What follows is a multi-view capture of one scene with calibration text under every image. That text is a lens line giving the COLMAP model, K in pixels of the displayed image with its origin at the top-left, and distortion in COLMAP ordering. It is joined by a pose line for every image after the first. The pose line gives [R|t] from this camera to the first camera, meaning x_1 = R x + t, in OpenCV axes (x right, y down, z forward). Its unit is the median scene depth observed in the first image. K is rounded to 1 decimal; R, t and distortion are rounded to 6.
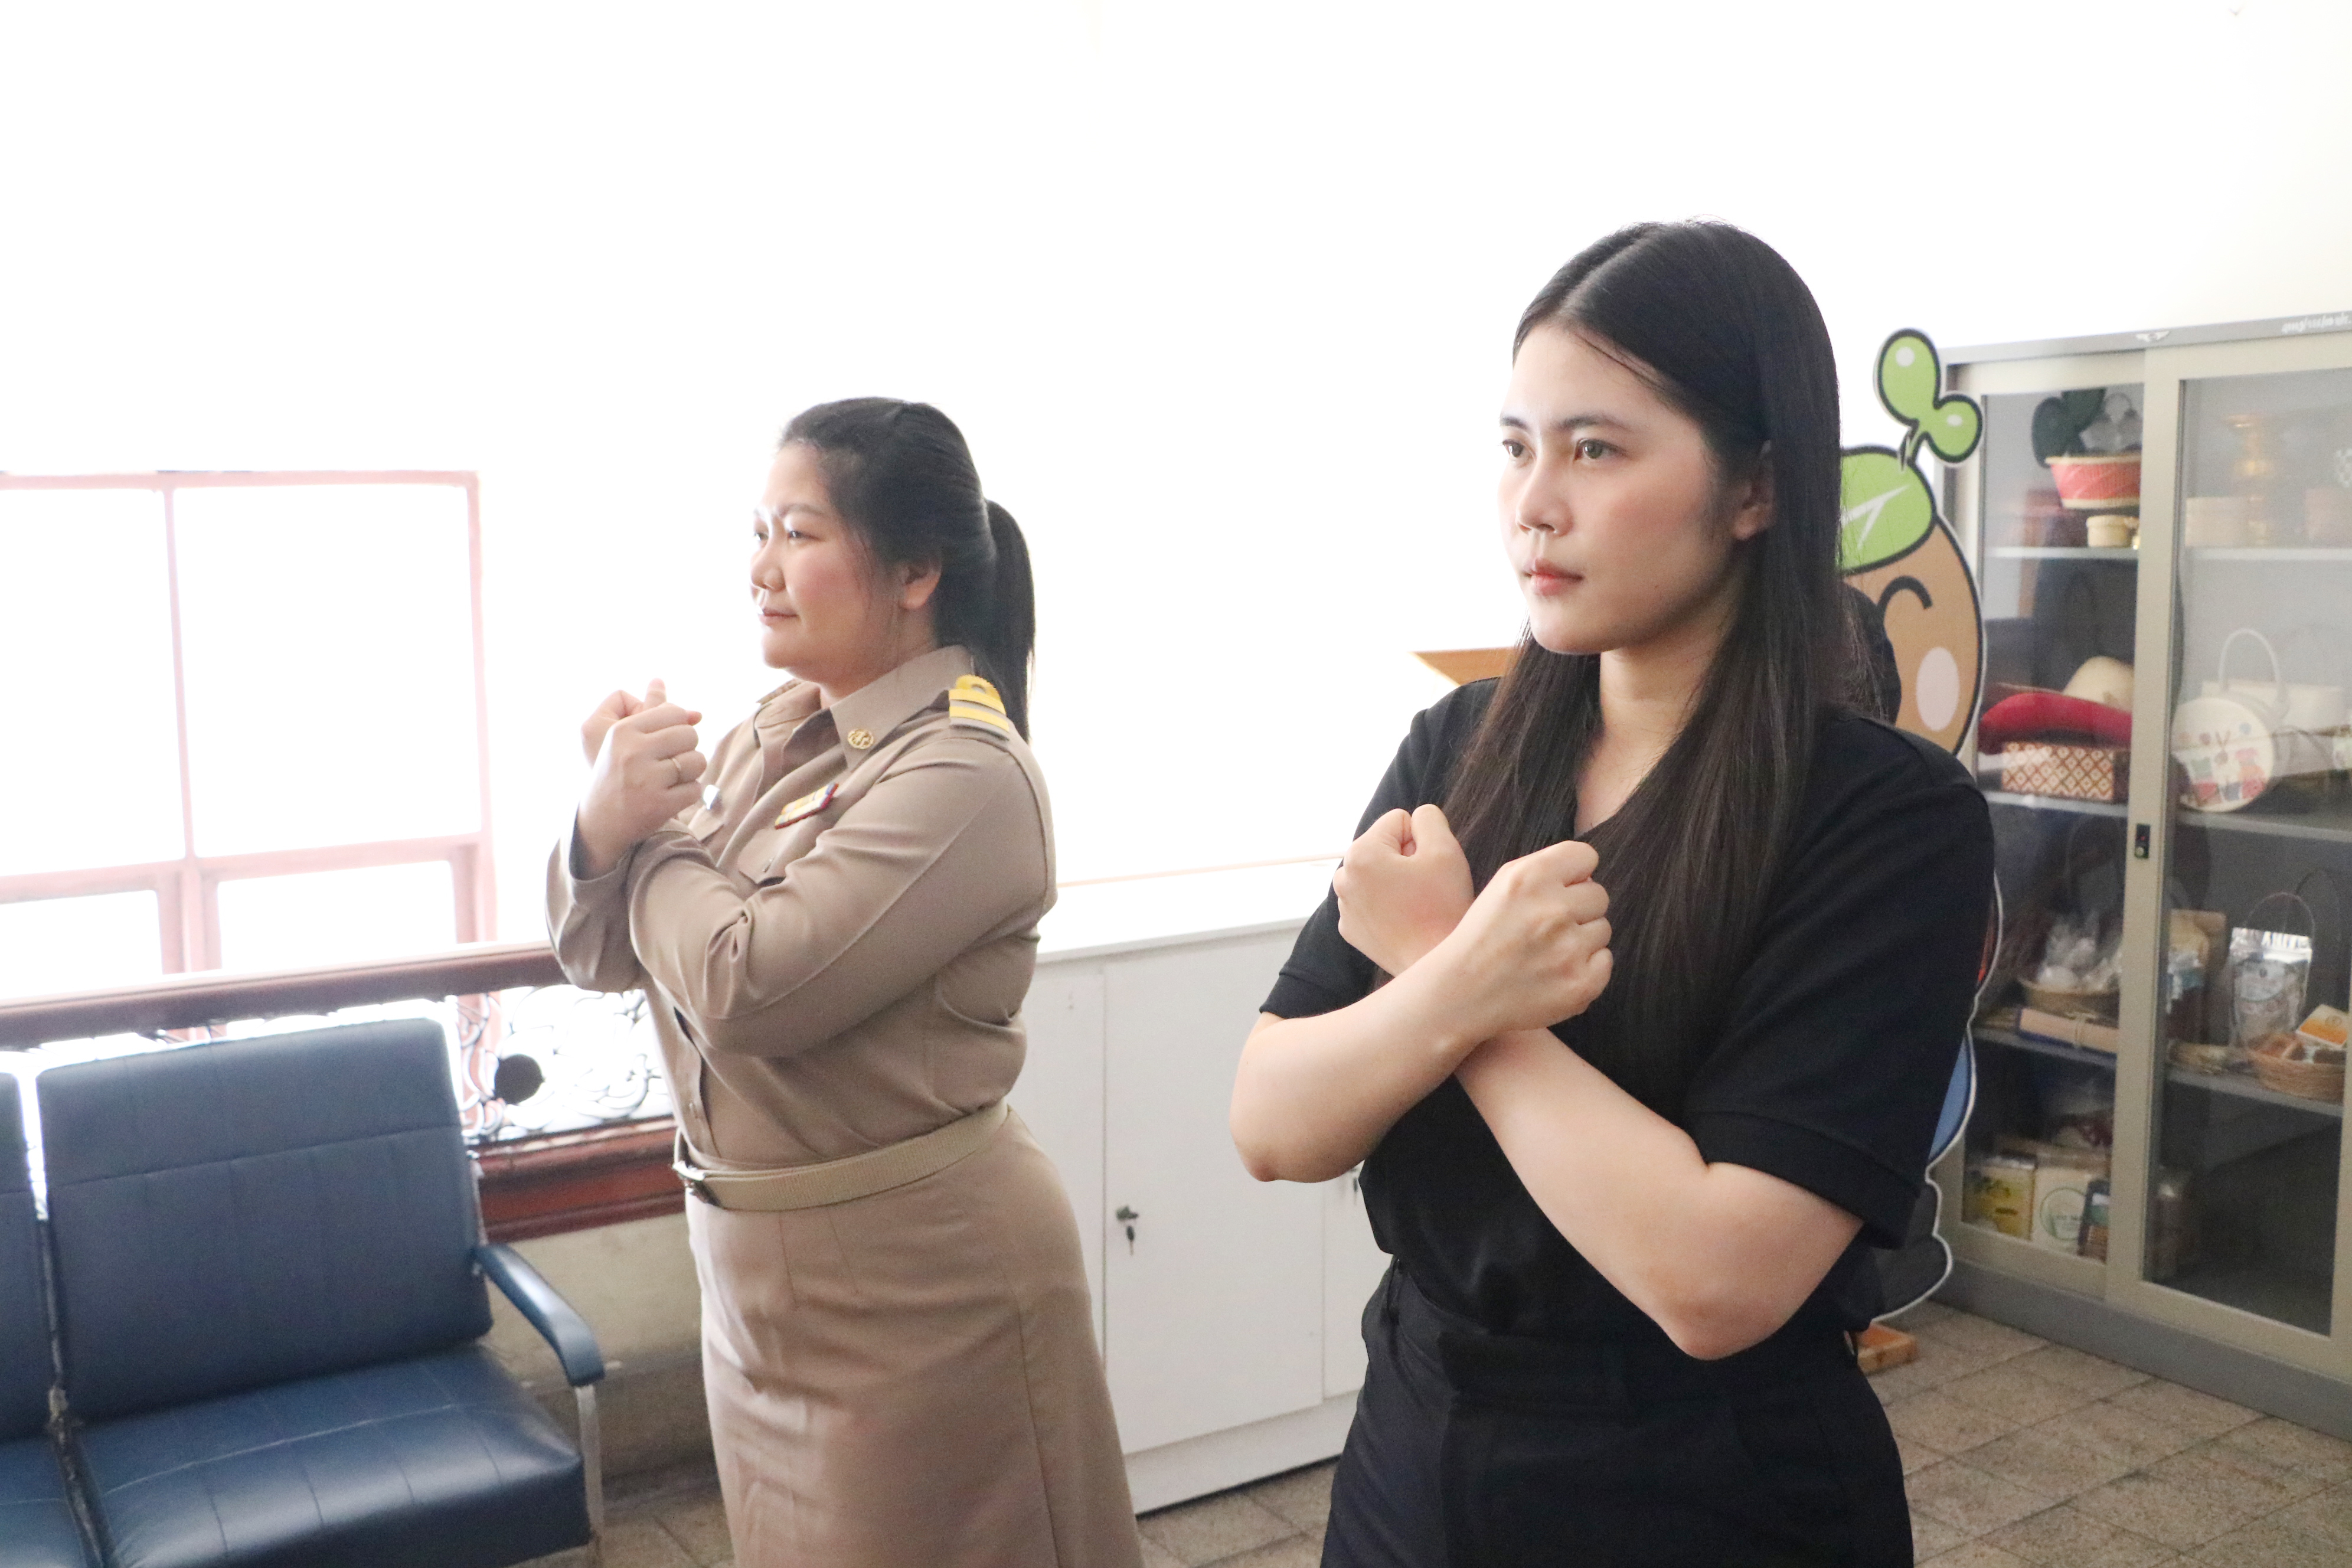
lens RADIAL K [[2134.3, 0, 1174.6], [0, 2134.3, 780.3], [0, 0, 1]] dist [-0.075502, 0.011424]
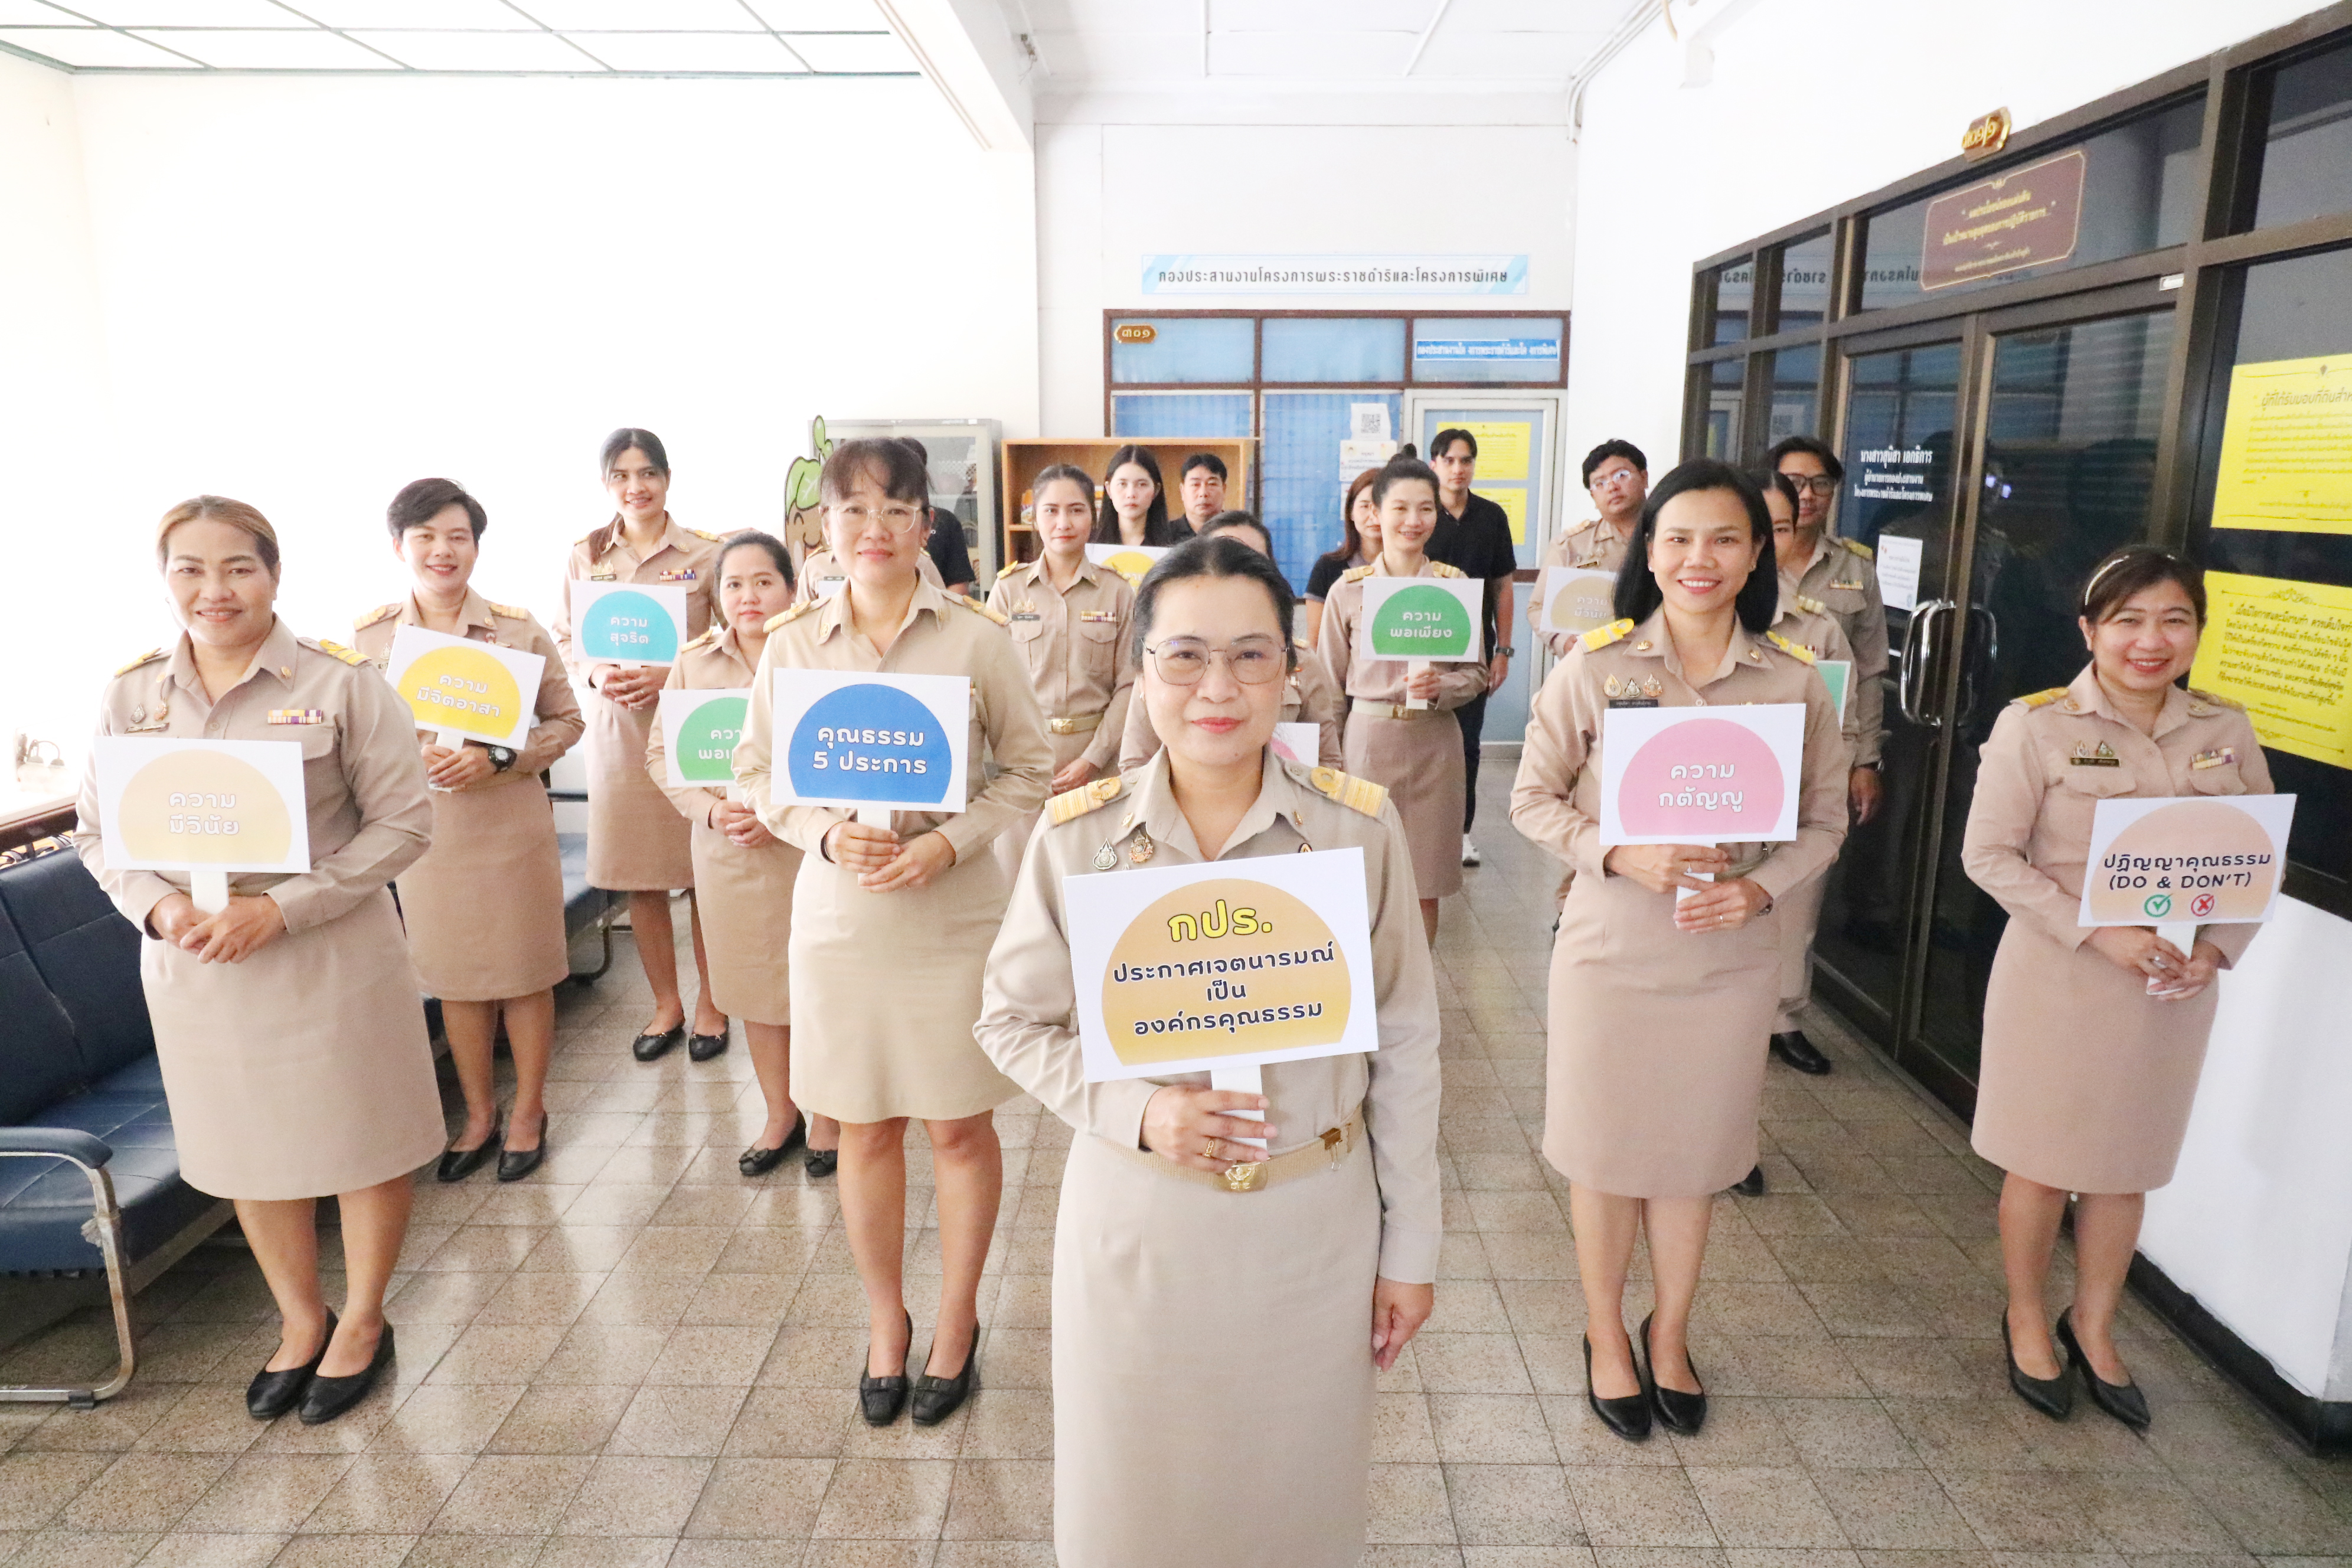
lens RADIAL K [[1558.2, 0, 1177.6], [0, 1558.2, 790.6], [0, 0, 1]] dist [0.006141, -0.002749]
pose [[0.540088, -0.166418, 0.824991, -1.235585], [0.094557, 0.986047, 0.137004, 0.035957], [-0.836280, 0.004014, 0.548288, -0.532723]]
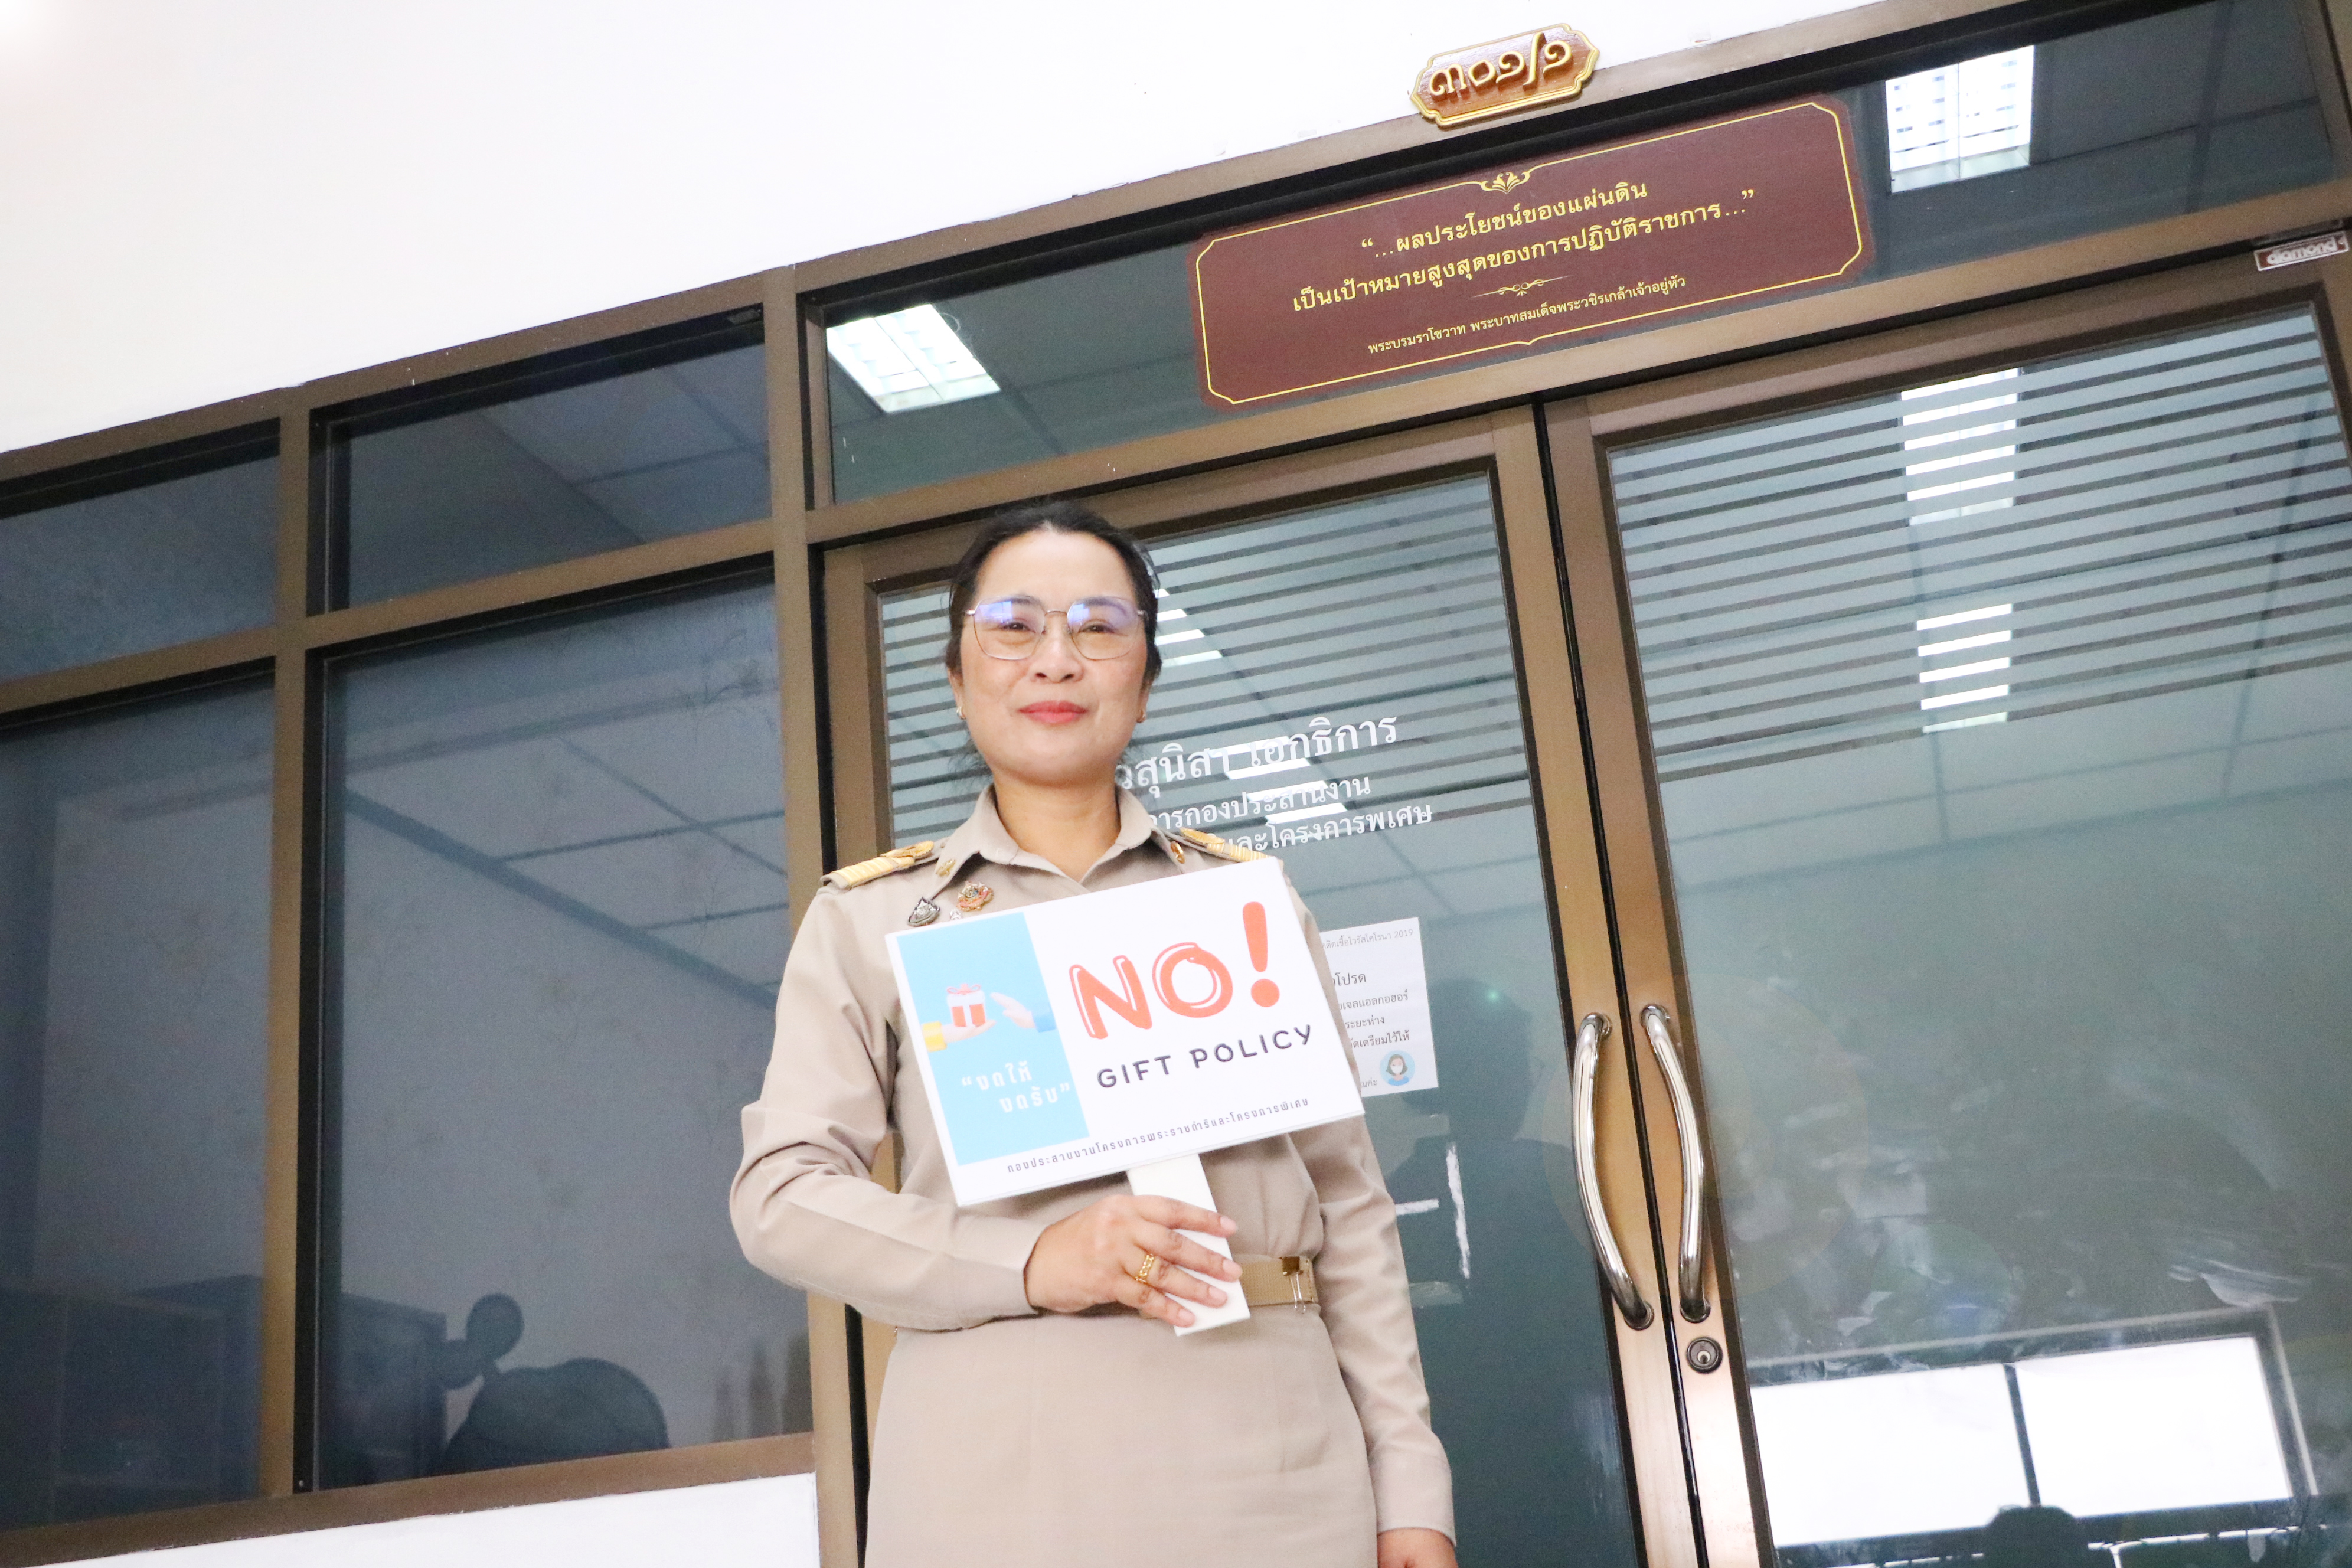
lens RADIAL K [[2591.5, 0, 1164.3], [0, 2591.5, 793.8], [0, 0, 1]] dist [-0.013316, -0.000594]
pose [[-0.658744, 0.292627, 0.693128, -0.418644], [0.178026, 0.955726, -0.234297, 0.206226], [-0.731002, -0.030947, -0.681673, 0.266648]]
